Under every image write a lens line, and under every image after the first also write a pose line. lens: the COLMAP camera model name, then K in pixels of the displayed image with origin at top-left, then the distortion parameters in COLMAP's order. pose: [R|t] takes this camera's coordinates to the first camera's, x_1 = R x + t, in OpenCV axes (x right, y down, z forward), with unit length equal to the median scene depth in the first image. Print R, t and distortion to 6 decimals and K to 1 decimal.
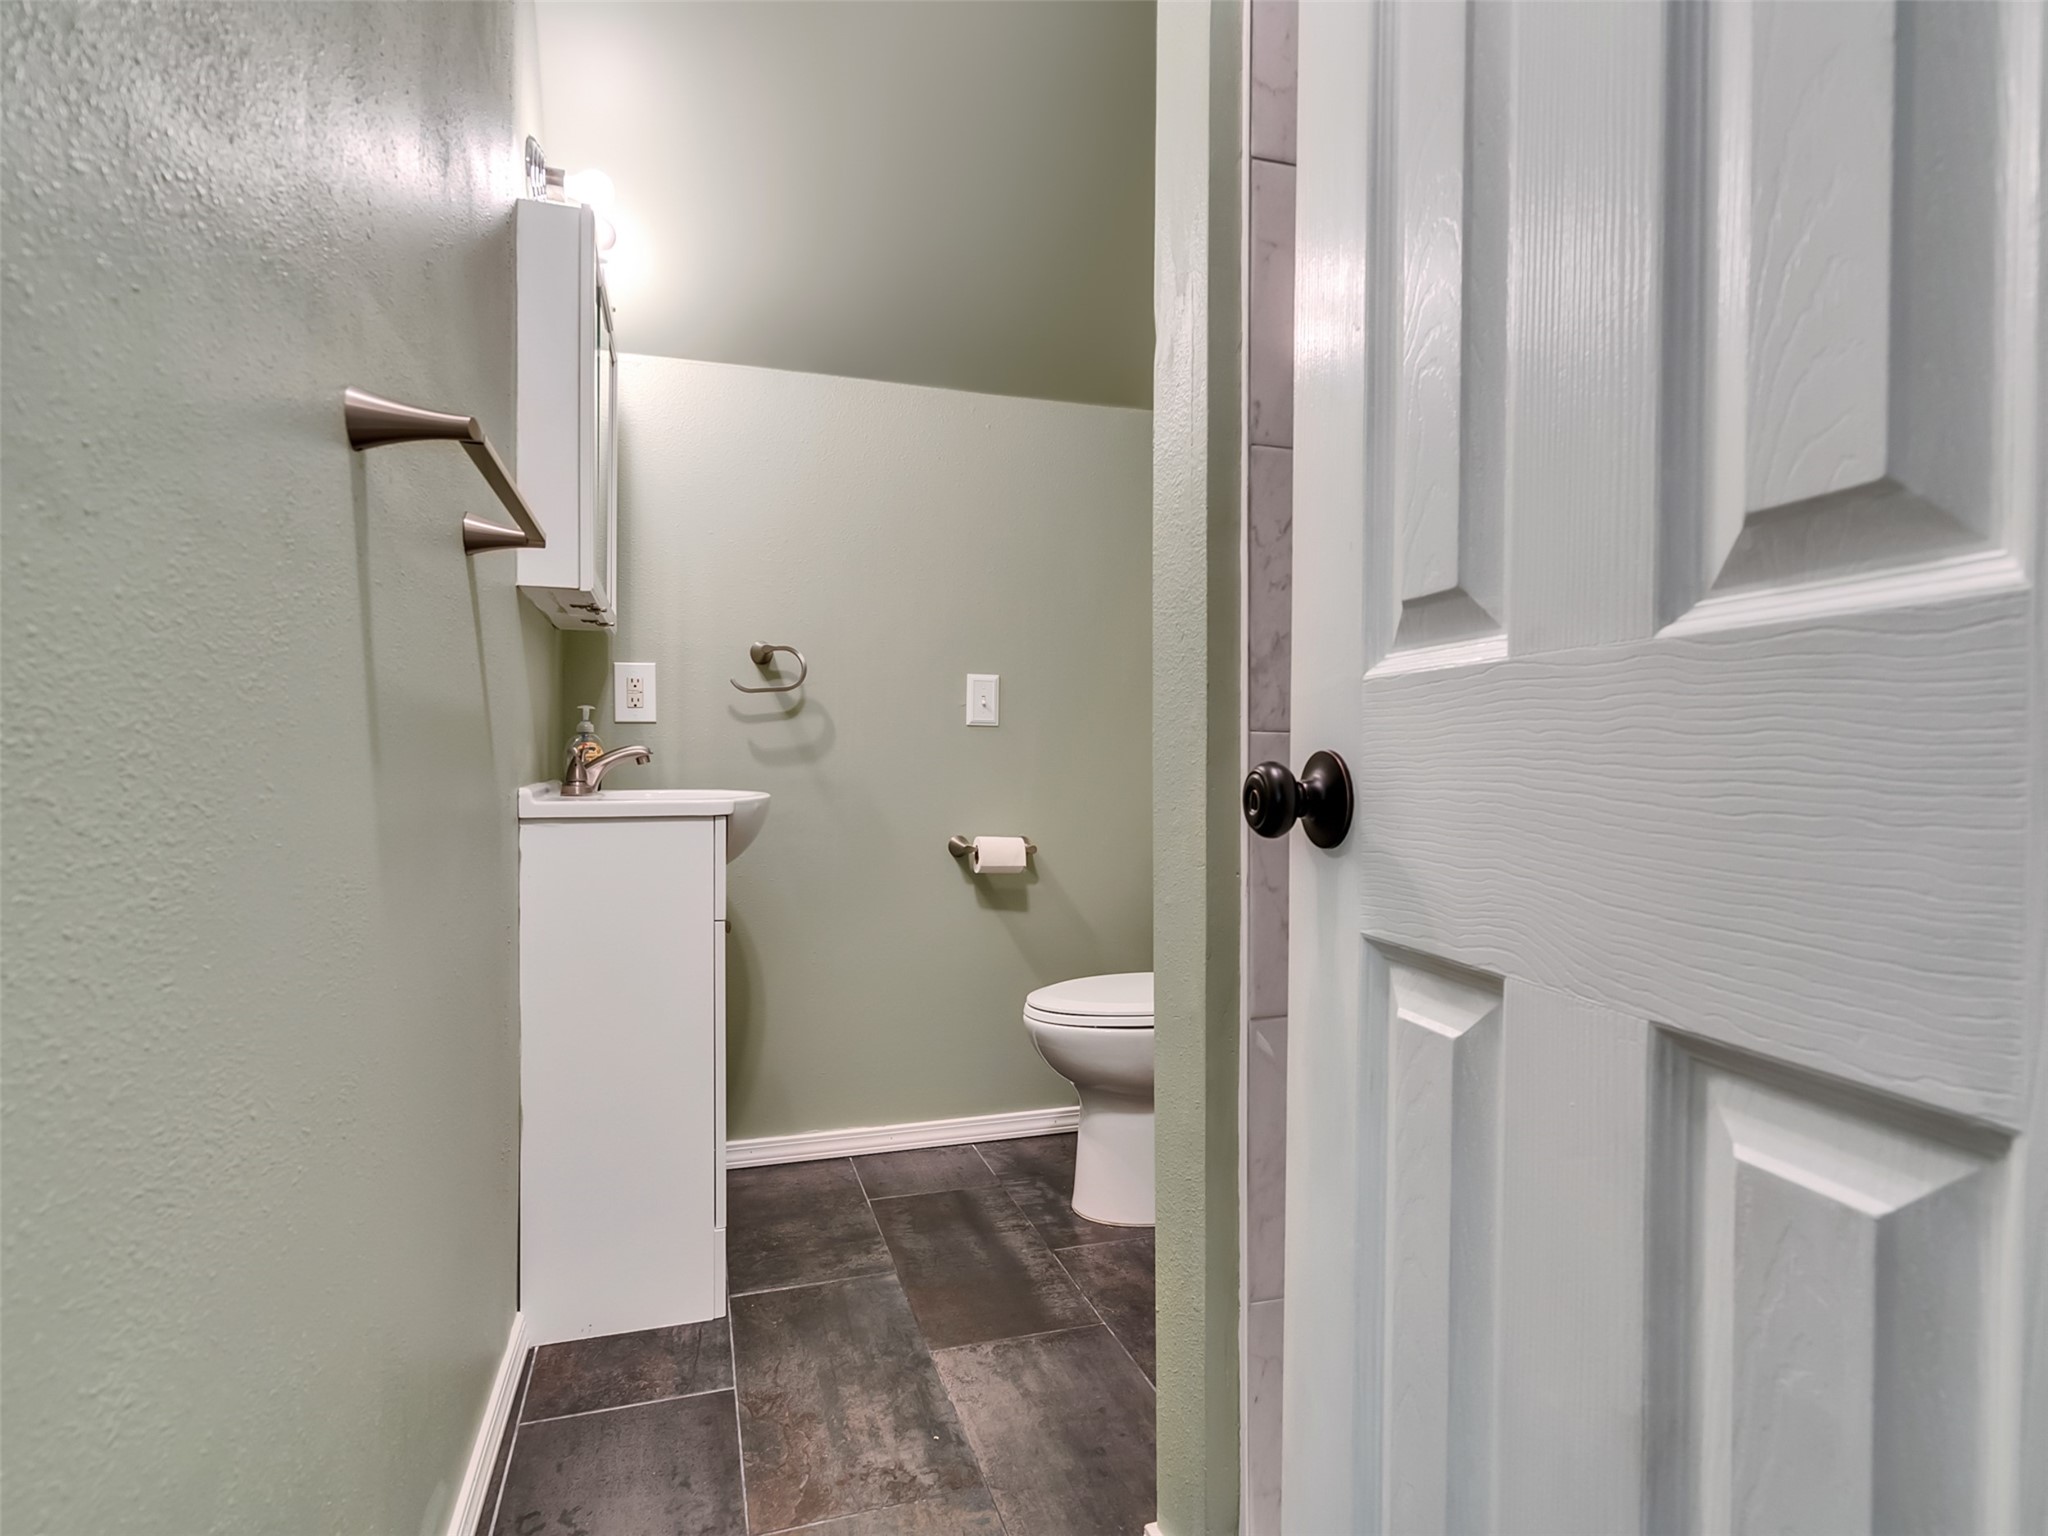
lens RADIAL K [[1057.1, 0, 1013.3], [0, 1057.1, 767.8], [0, 0, 1]] dist [-0.009035, 0.006235]
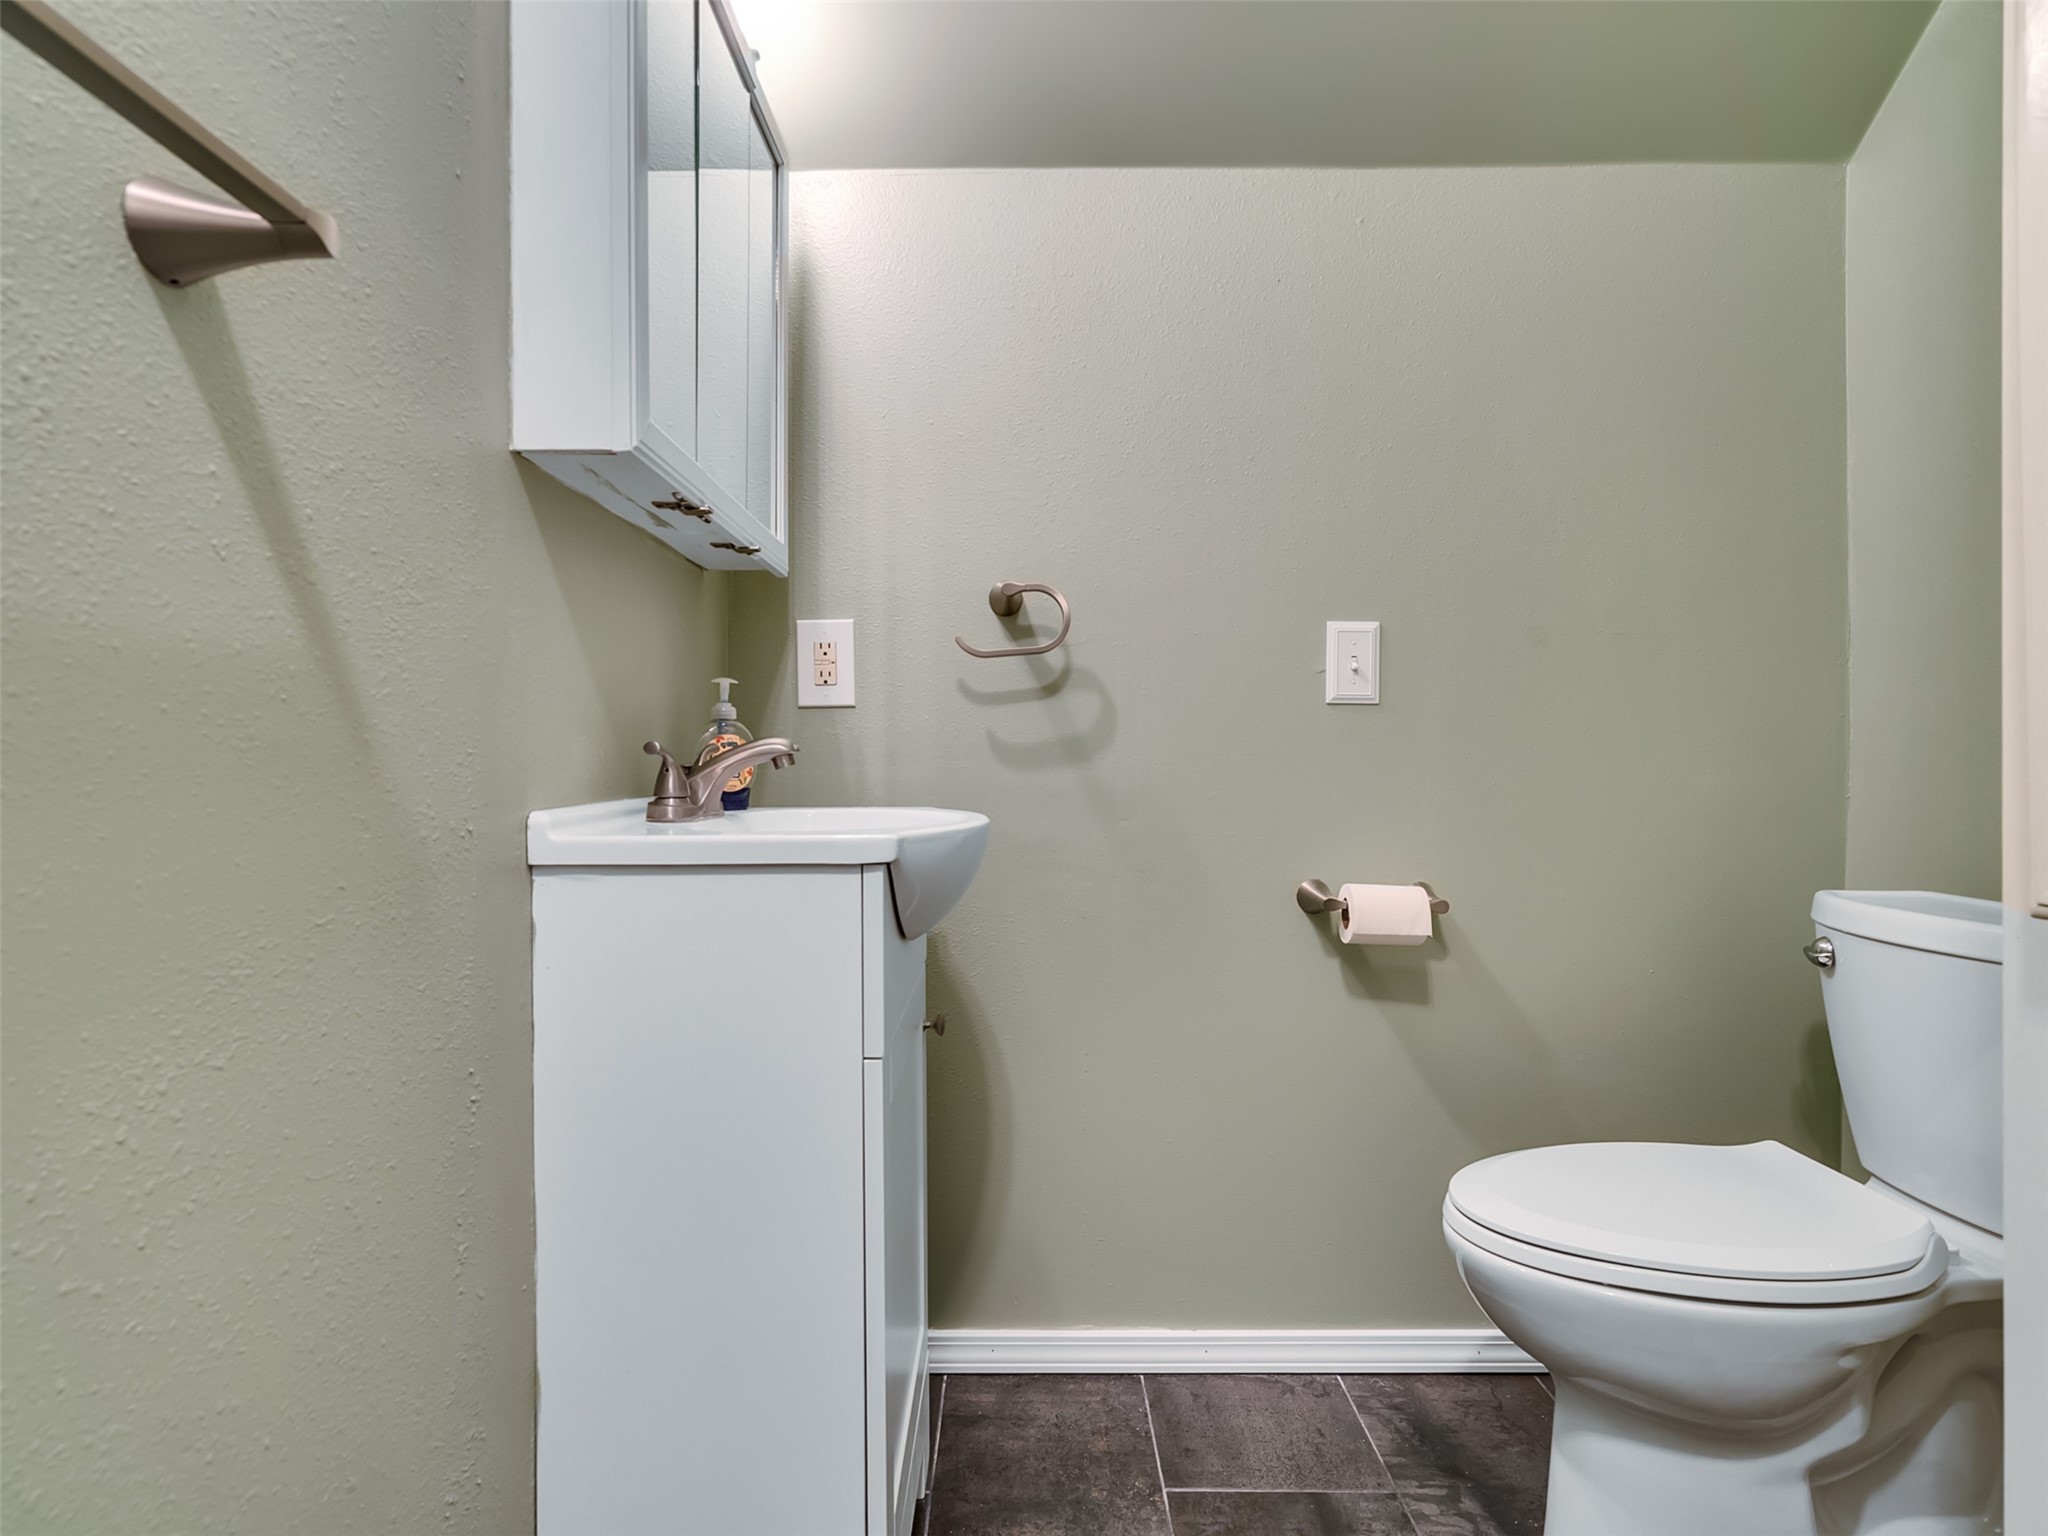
lens RADIAL K [[1057.1, 0, 1013.3], [0, 1057.1, 767.8], [0, 0, 1]] dist [-0.009035, 0.006235]
pose [[0.952631, -0.003329, -0.304112, -0.032735], [0.003392, 0.999994, -0.000323, -0.002608], [0.304111, -0.000724, 0.952636, 0.372168]]
